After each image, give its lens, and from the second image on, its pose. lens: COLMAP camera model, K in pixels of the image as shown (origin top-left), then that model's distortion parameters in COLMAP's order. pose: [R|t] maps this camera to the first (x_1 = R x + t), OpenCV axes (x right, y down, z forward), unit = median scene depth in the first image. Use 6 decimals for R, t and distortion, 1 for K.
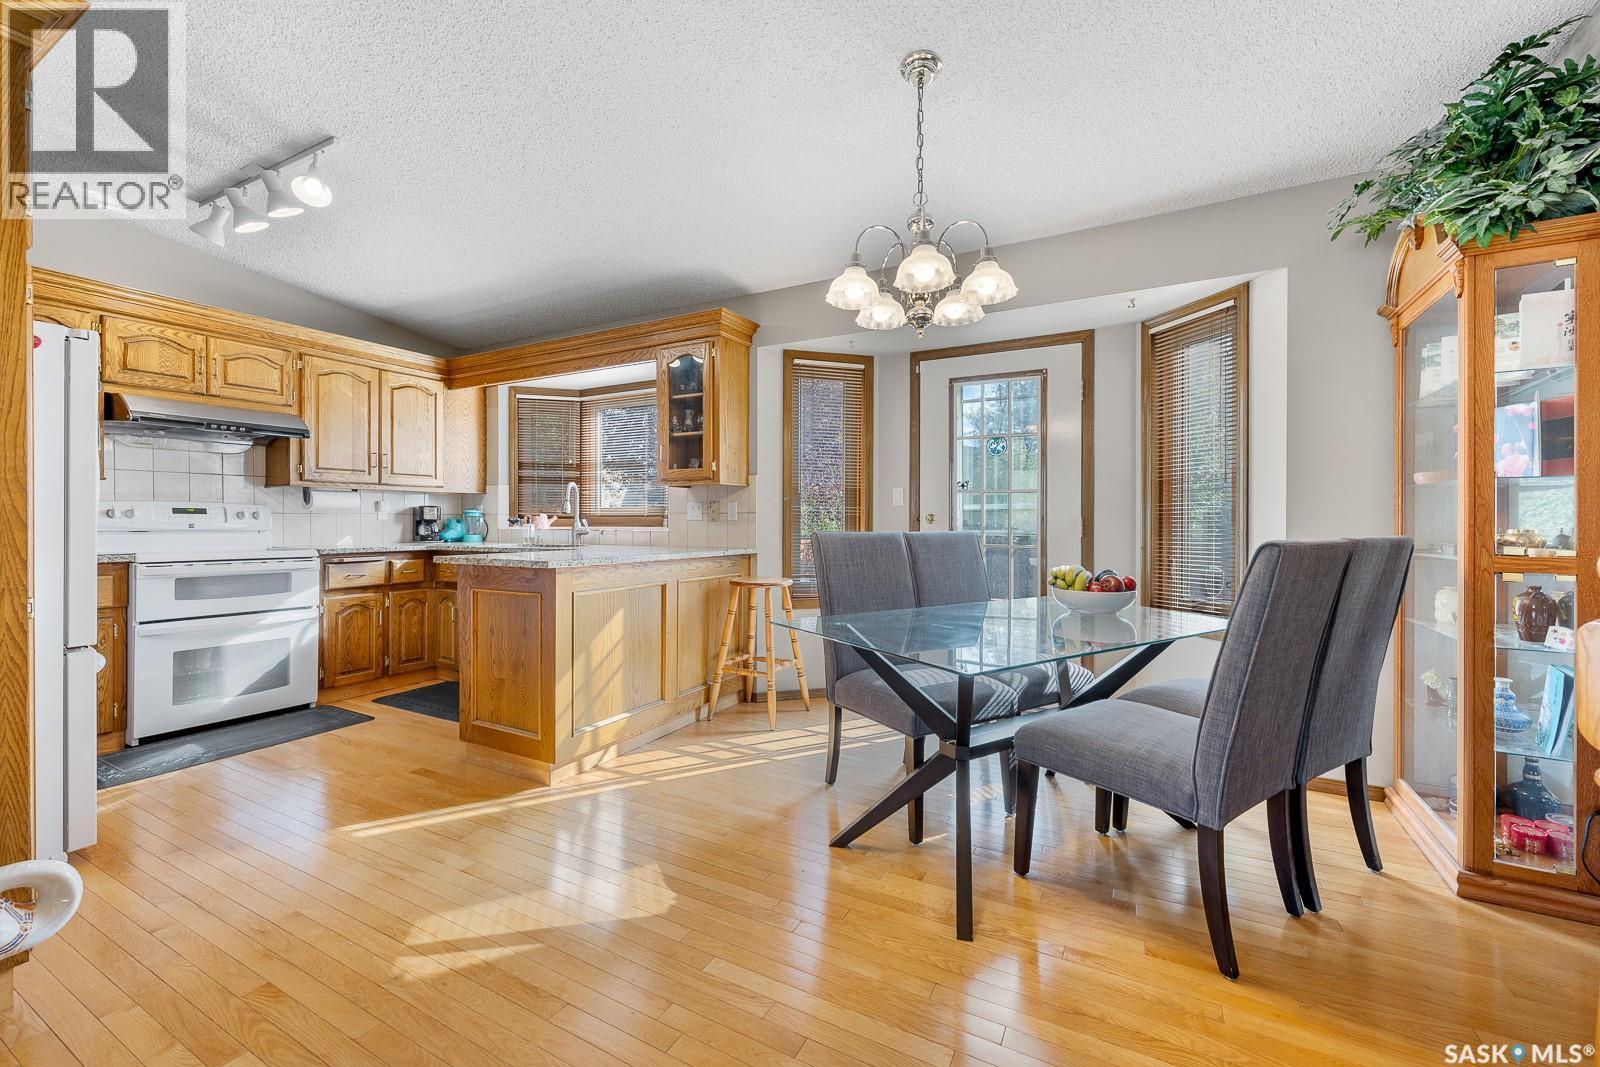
lens RADIAL K [[649.0, 0, 803.7], [0, 649.0, 518.8], [0, 0, 1]] dist [0.002546, 0.000418]
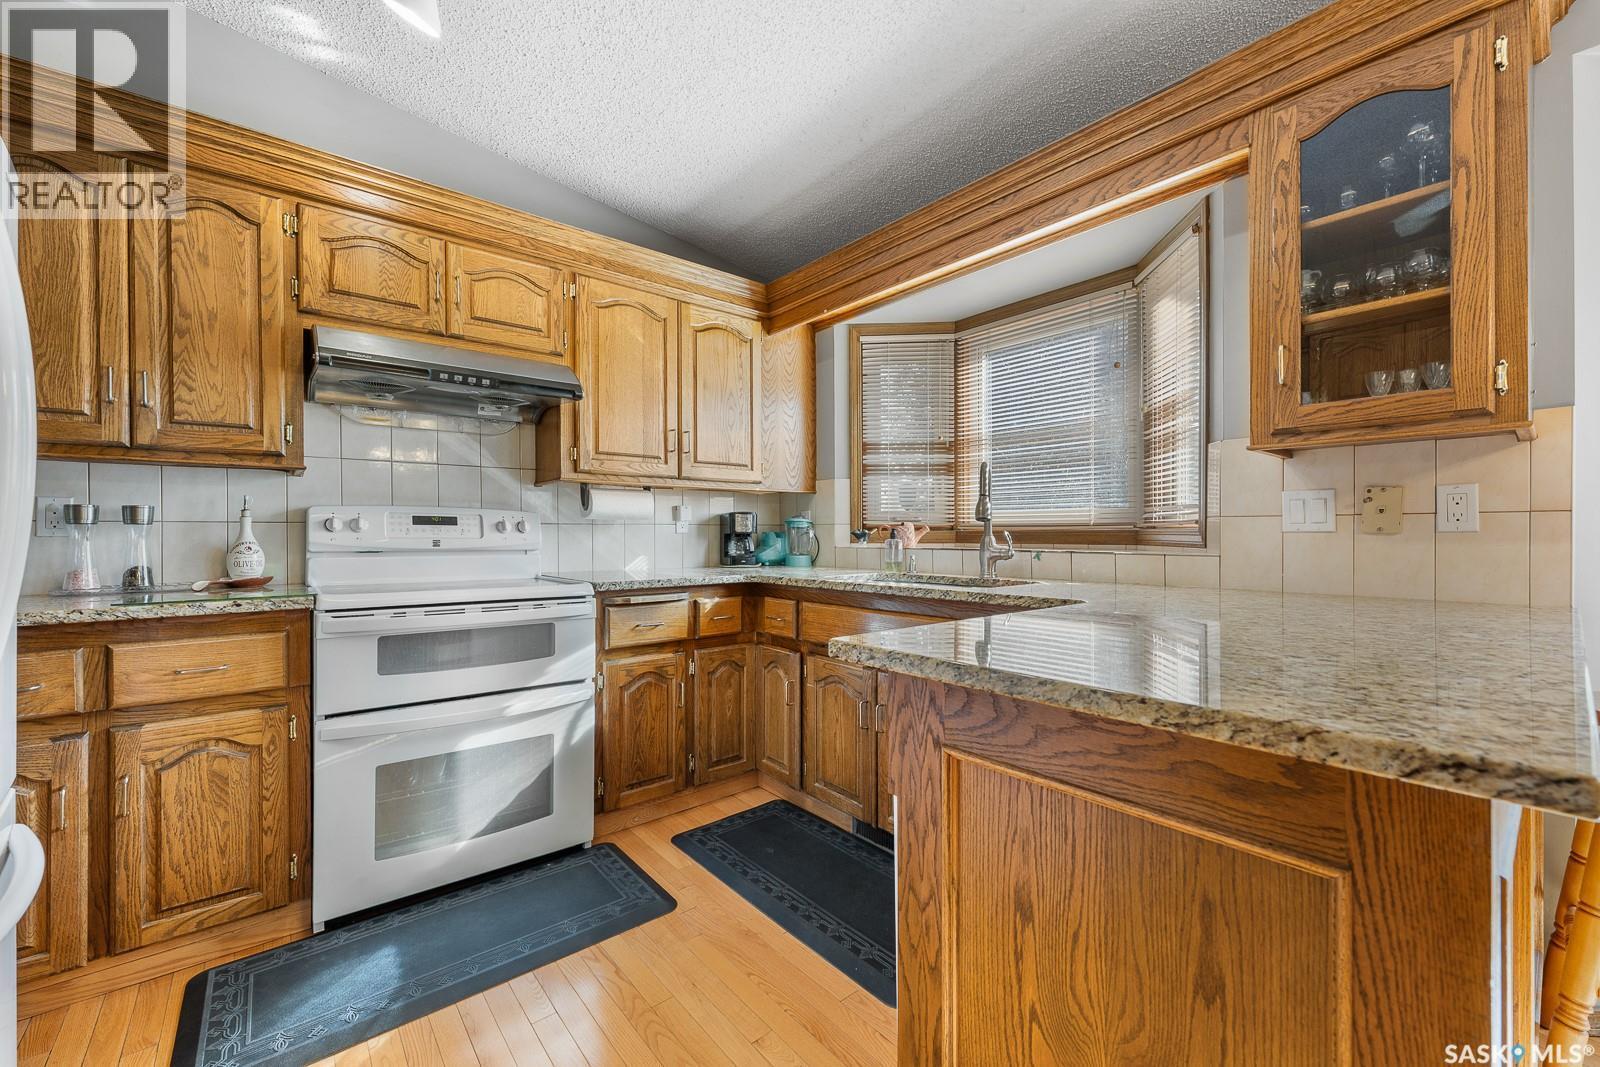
lens RADIAL K [[649.0, 0, 798.7], [0, 649.0, 534.1], [0, 0, 1]] dist [0.002546, 0.000418]
pose [[0.926403, -0.002134, -0.376527, -0.321345], [0.003987, 0.999983, 0.004144, 0.000466], [0.376512, -0.005340, 0.926396, 0.478483]]
